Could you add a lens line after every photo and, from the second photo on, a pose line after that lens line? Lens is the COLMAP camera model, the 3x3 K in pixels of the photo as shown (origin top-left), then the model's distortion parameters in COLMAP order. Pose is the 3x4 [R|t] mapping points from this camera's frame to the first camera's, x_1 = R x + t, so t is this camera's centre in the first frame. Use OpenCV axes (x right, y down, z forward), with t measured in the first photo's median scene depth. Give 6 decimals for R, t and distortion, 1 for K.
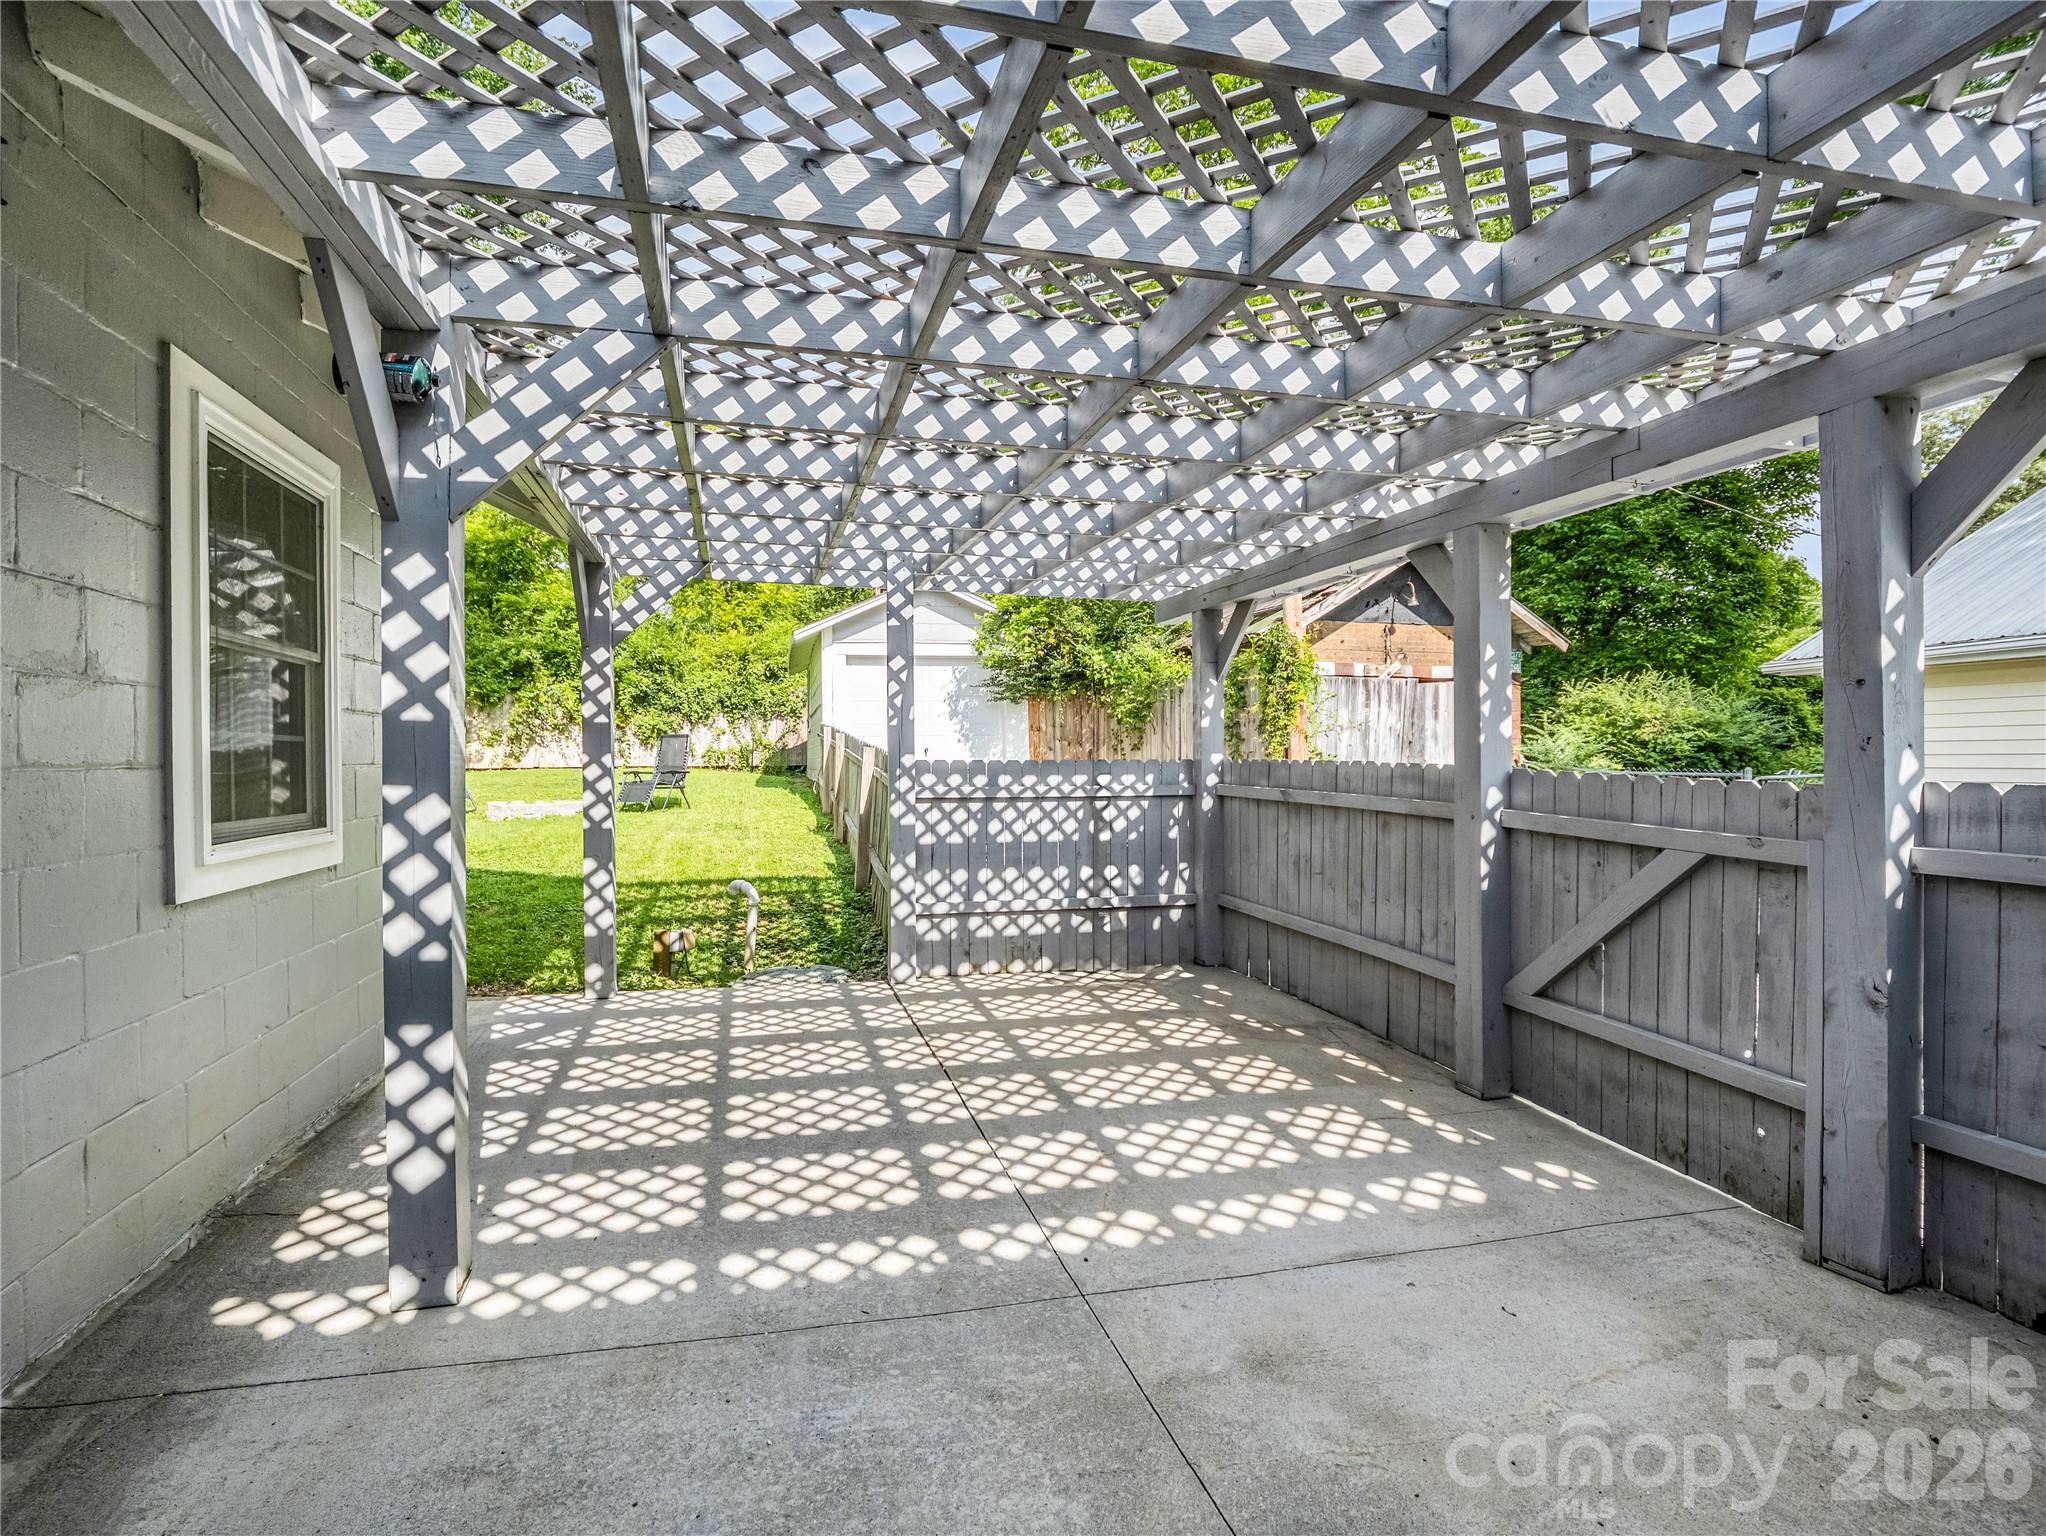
lens RADIAL K [[998.3, 0, 1018.4], [0, 998.3, 760.2], [0, 0, 1]] dist [-0.014708, -0.001233]
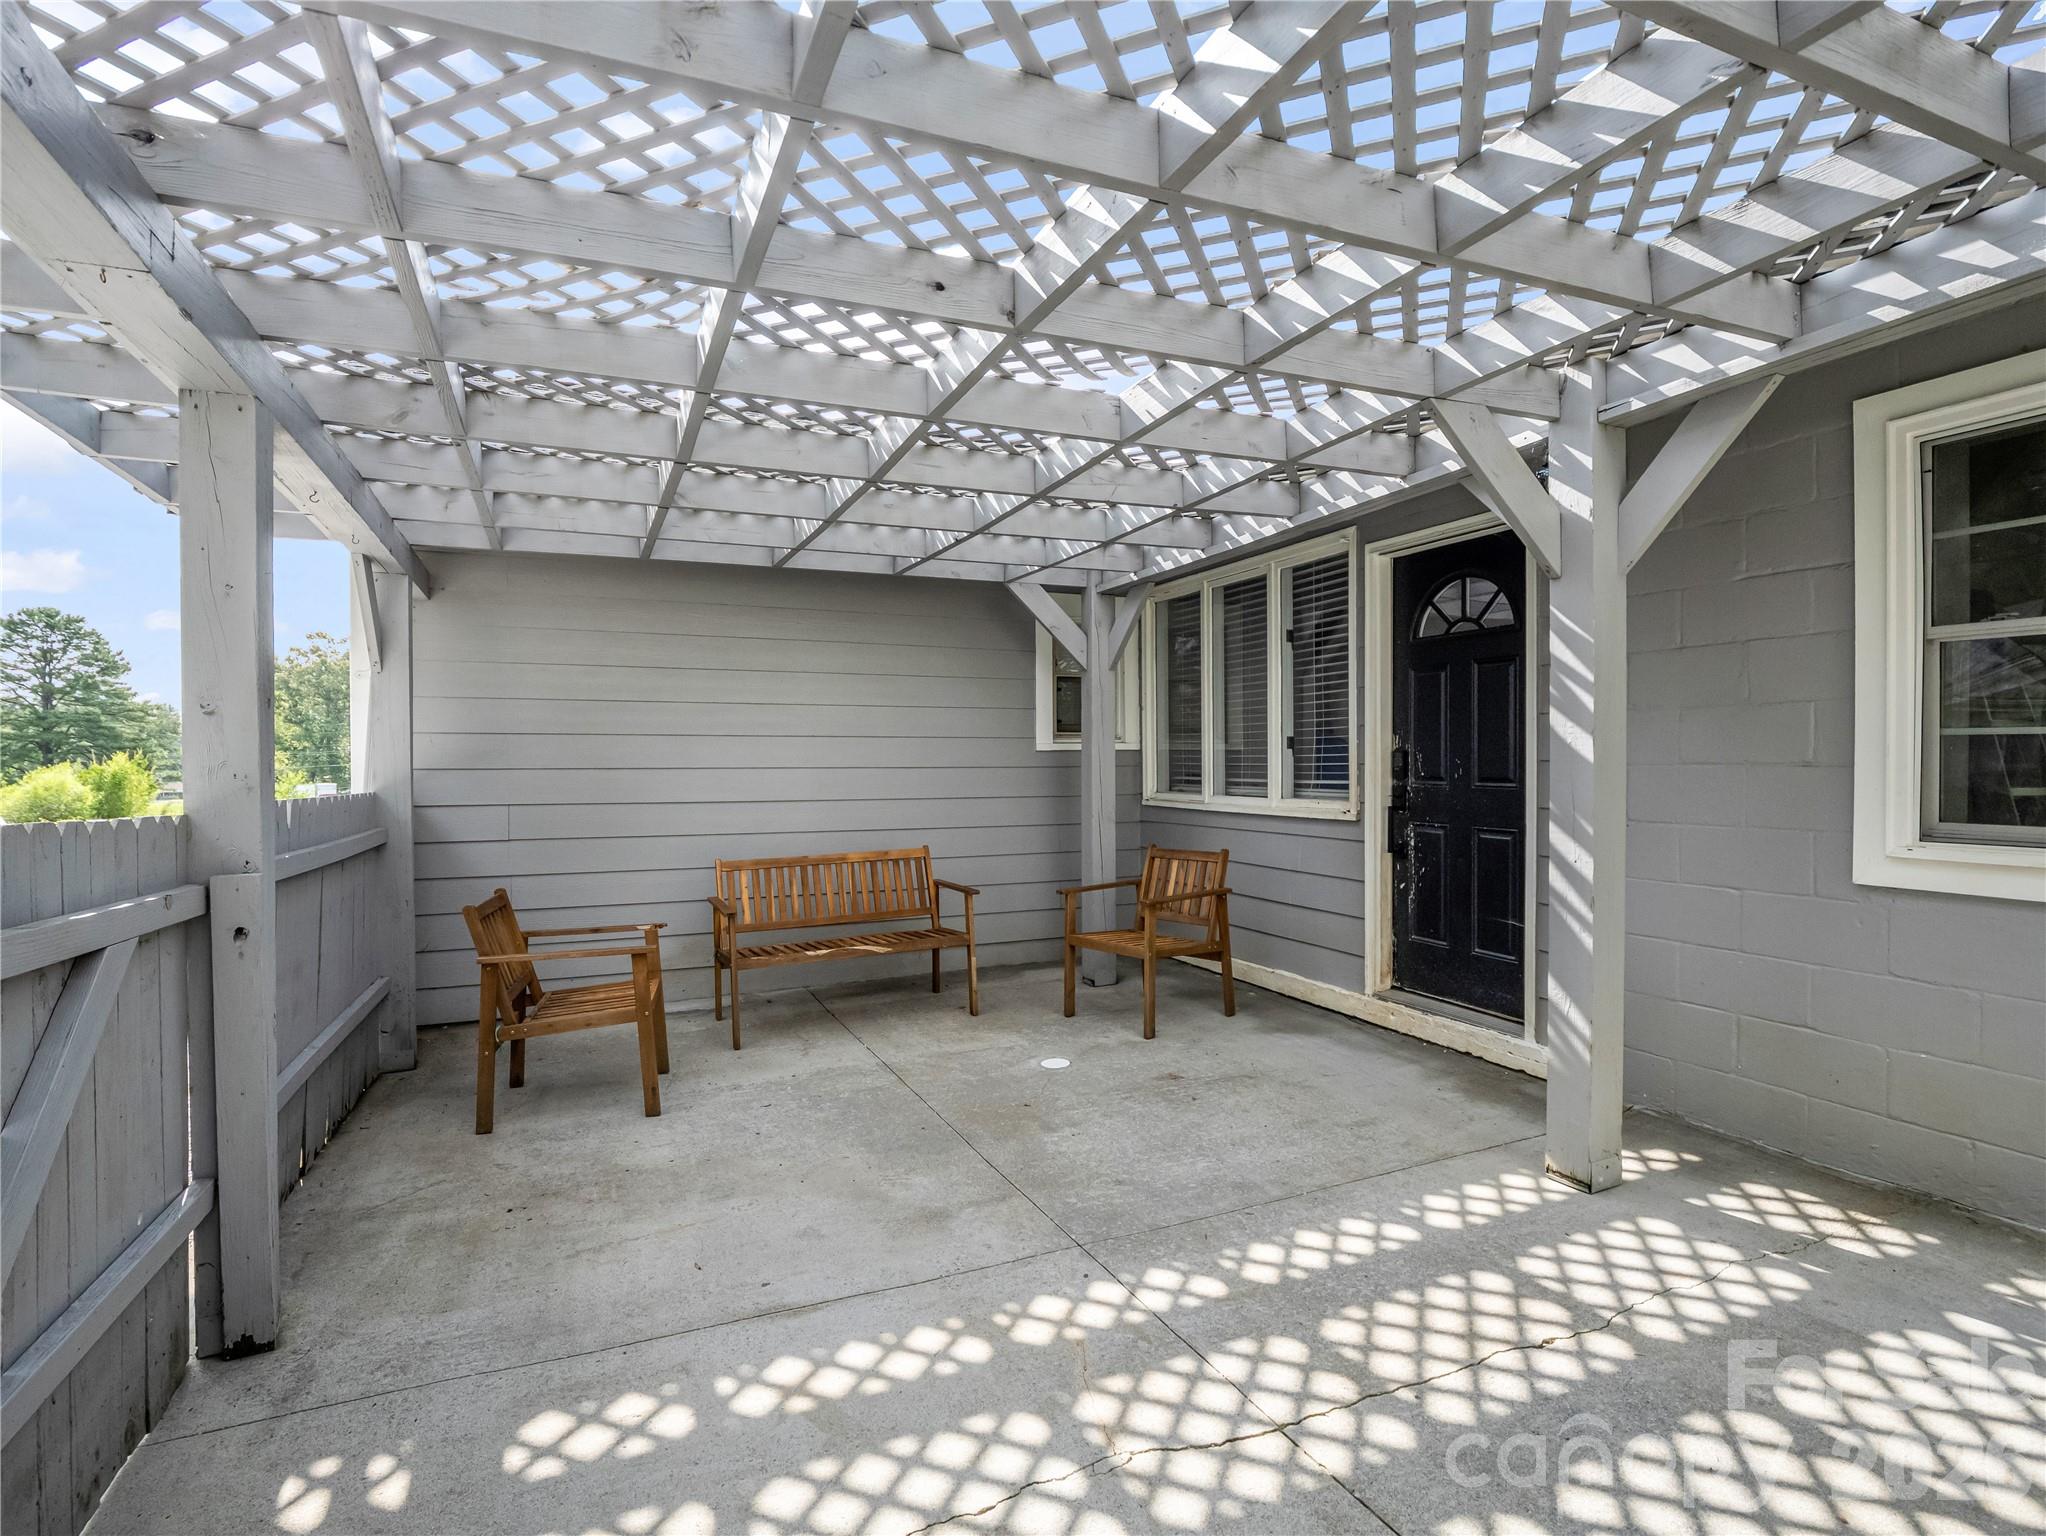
lens RADIAL K [[998.3, 0, 1018.4], [0, 998.3, 760.2], [0, 0, 1]] dist [-0.014708, -0.001233]
pose [[-0.988956, 0.012346, -0.147692, 0.241625], [0.012221, 0.999924, 0.001753, -0.005994], [0.147703, -0.000072, -0.989032, 1.755635]]
